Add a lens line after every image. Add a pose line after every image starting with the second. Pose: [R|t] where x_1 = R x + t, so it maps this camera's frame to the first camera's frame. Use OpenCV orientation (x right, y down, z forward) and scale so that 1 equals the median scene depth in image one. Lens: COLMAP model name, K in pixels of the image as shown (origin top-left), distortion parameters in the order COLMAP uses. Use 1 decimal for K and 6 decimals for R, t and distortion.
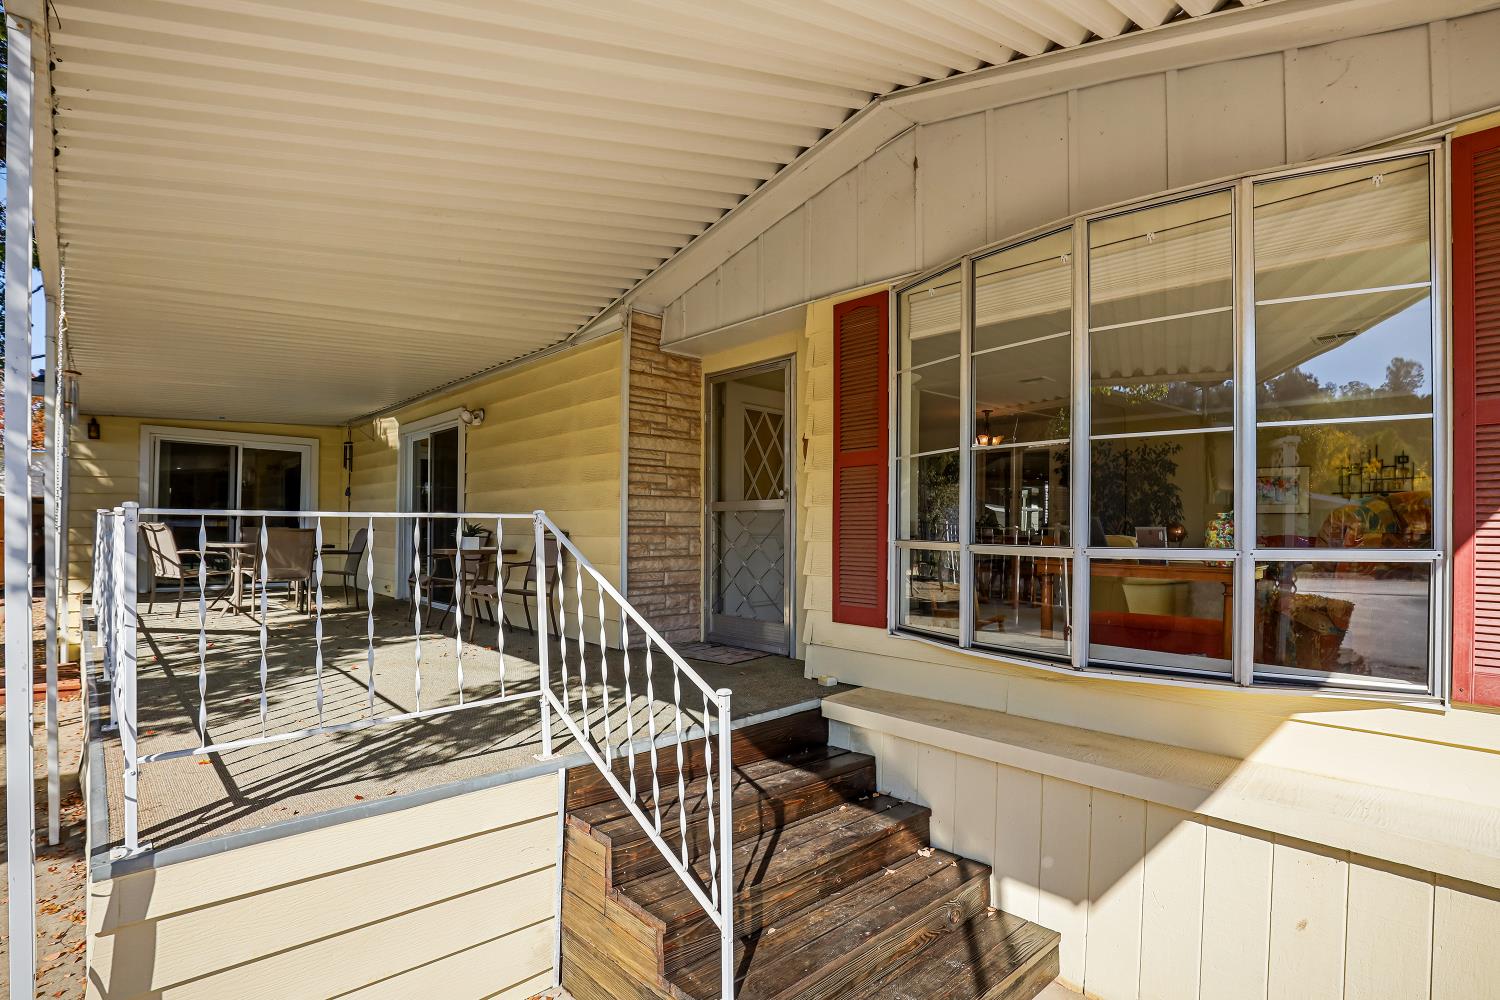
lens RADIAL K [[741.9, 0, 746.5], [0, 741.9, 523.6], [0, 0, 1]] dist [-0.000741, -0.000037]
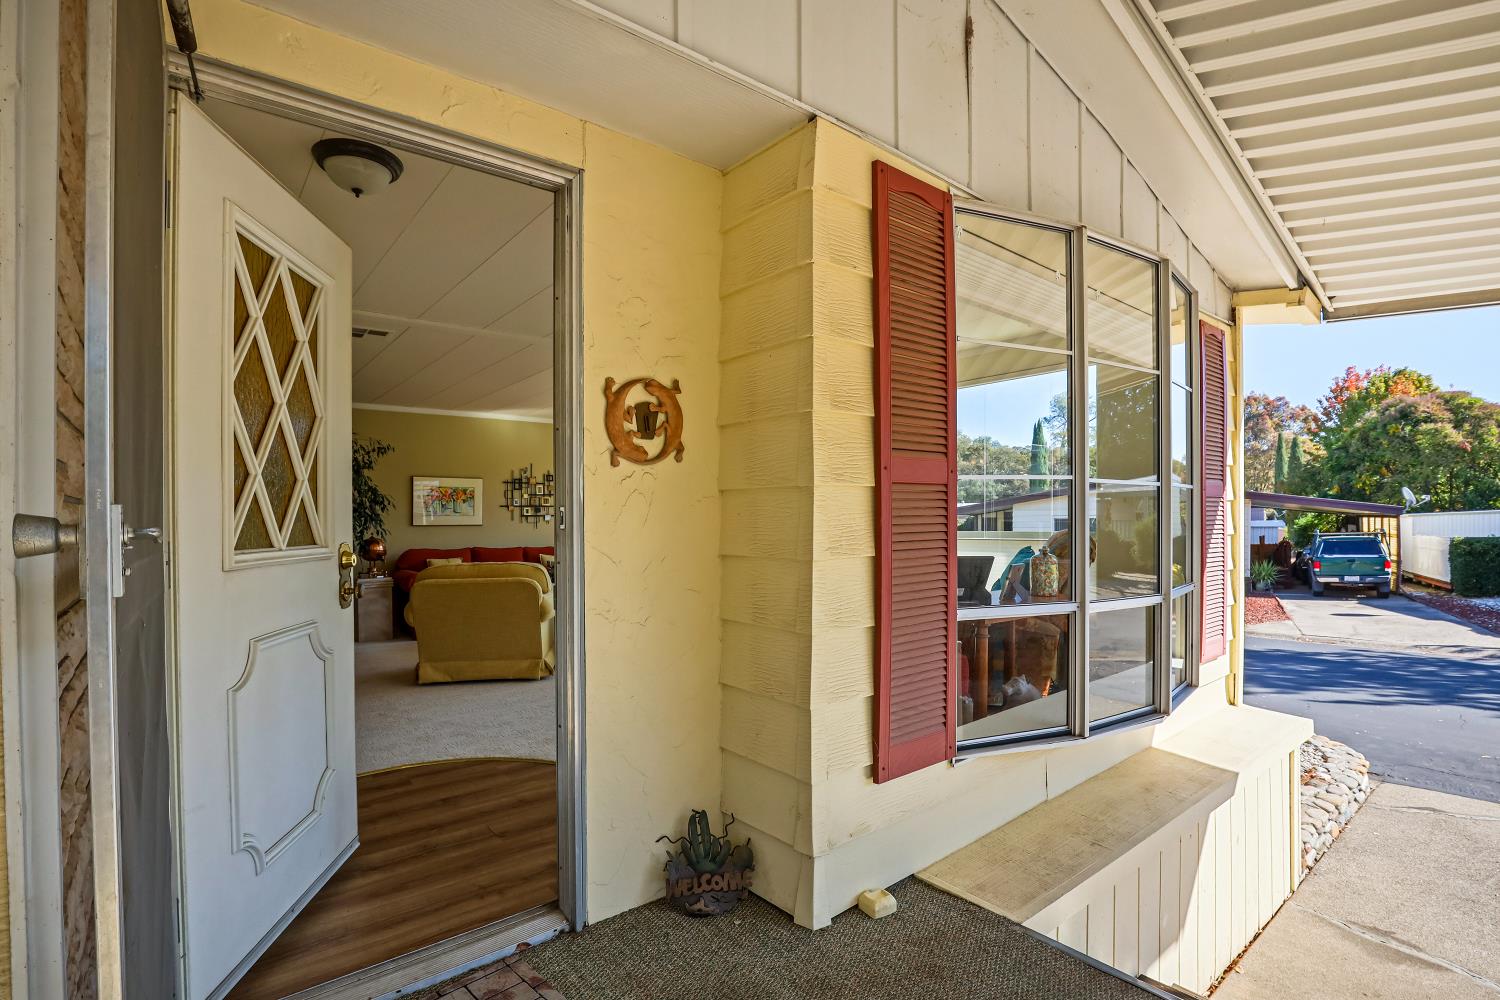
lens RADIAL K [[716.7, 0, 757.2], [0, 716.7, 519.3], [0, 0, 1]] dist [-0.029442, -0.000022]
pose [[0.036064, -0.007212, 0.999323, -0.415627], [-0.000684, 0.999974, 0.007242, -0.057979], [-0.999349, -0.000945, 0.036058, 1.196823]]
